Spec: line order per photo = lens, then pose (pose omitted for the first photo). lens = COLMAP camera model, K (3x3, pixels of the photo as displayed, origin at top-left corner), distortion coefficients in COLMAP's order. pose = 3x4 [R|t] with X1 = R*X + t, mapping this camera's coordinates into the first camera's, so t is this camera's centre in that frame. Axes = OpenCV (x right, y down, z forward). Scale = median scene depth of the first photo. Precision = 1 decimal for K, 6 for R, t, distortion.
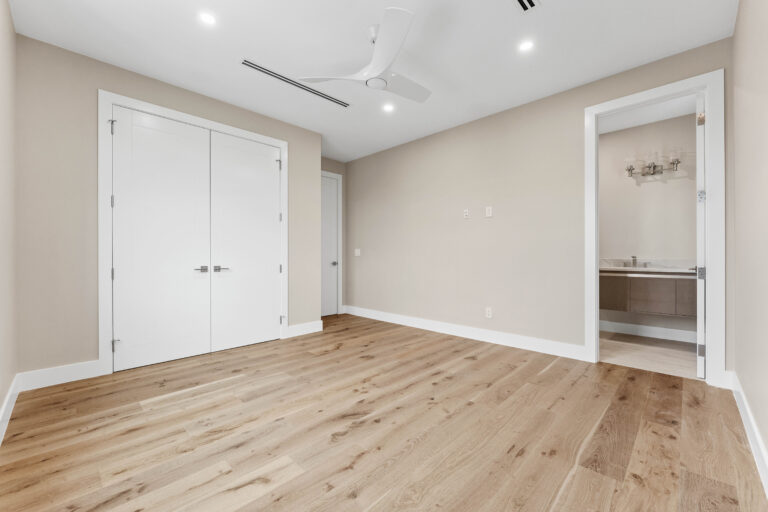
lens RADIAL K [[317.6, 0, 384.0], [0, 317.6, 256.0], [0, 0, 1]] dist [-0.000877, -0.000144]
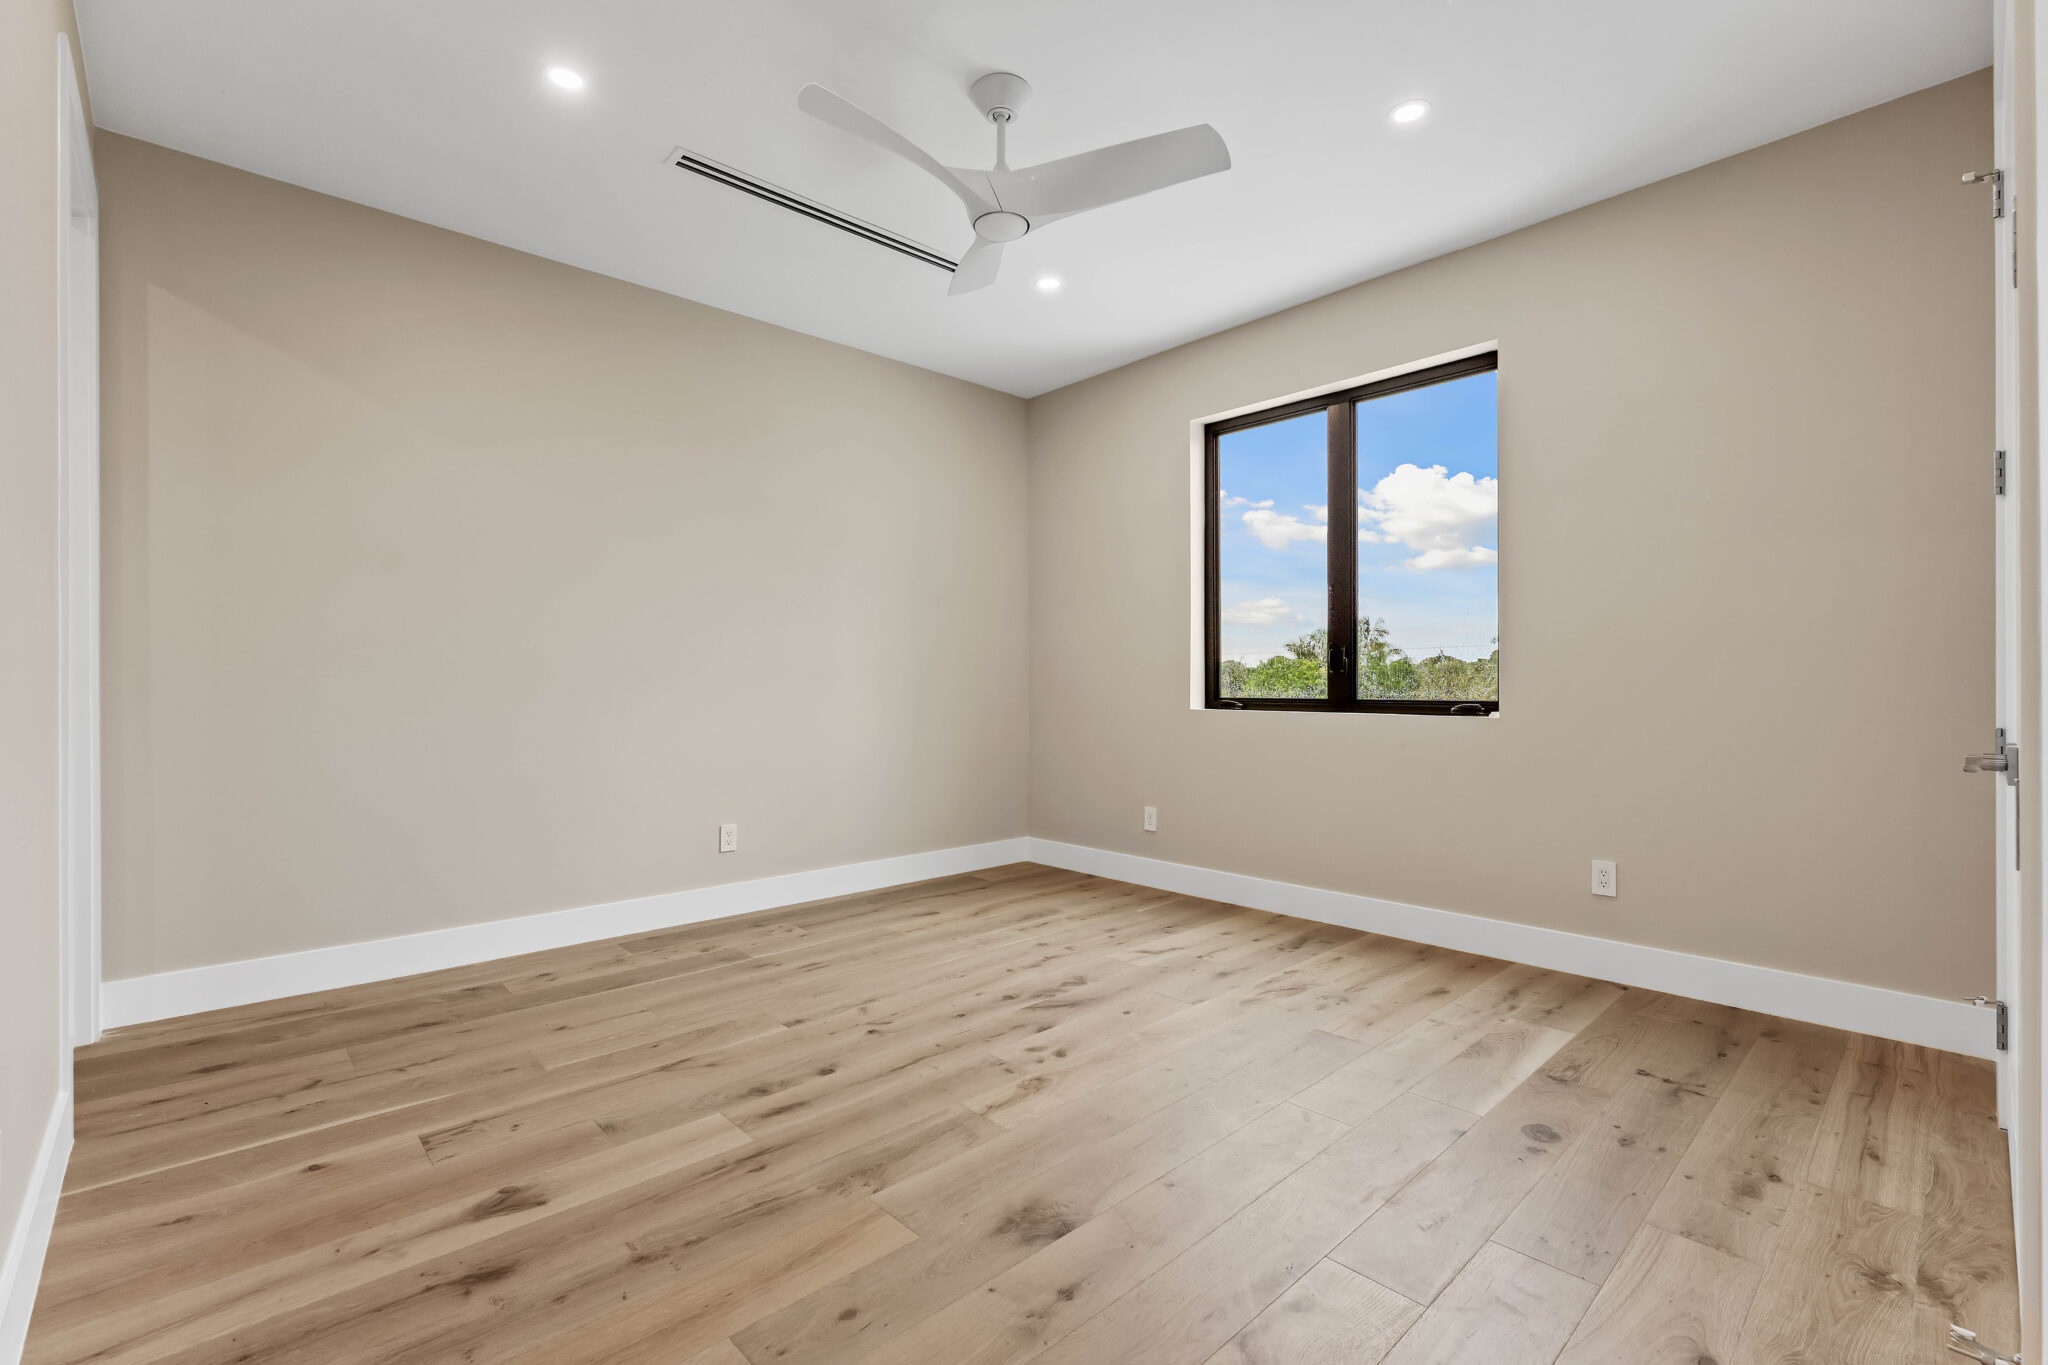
lens RADIAL K [[866.1, 0, 1024.0], [0, 866.1, 682.5], [0, 0, 1]] dist [-0.000630, -0.000028]
pose [[-0.998910, 0.004549, 0.046462, -0.091152], [0.004378, 0.999983, -0.003768, 0.000303], [-0.046479, -0.003561, -0.998913, 1.915162]]
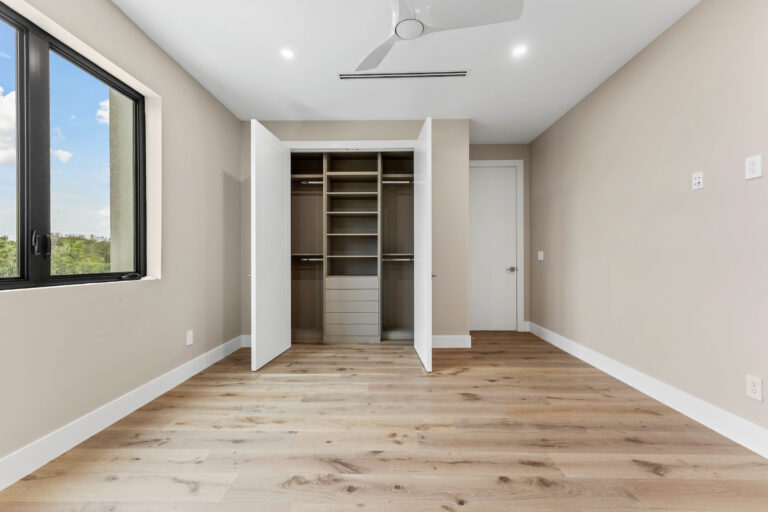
lens RADIAL K [[309.3, 0, 384.0], [0, 309.3, 256.0], [0, 0, 1]] dist [0.004204, 0.000235]
pose [[0.680547, -0.005692, -0.732683, 0.438955], [0.001739, 0.999980, -0.006154, -0.012421], [0.732703, 0.002914, 0.680543, 0.443510]]
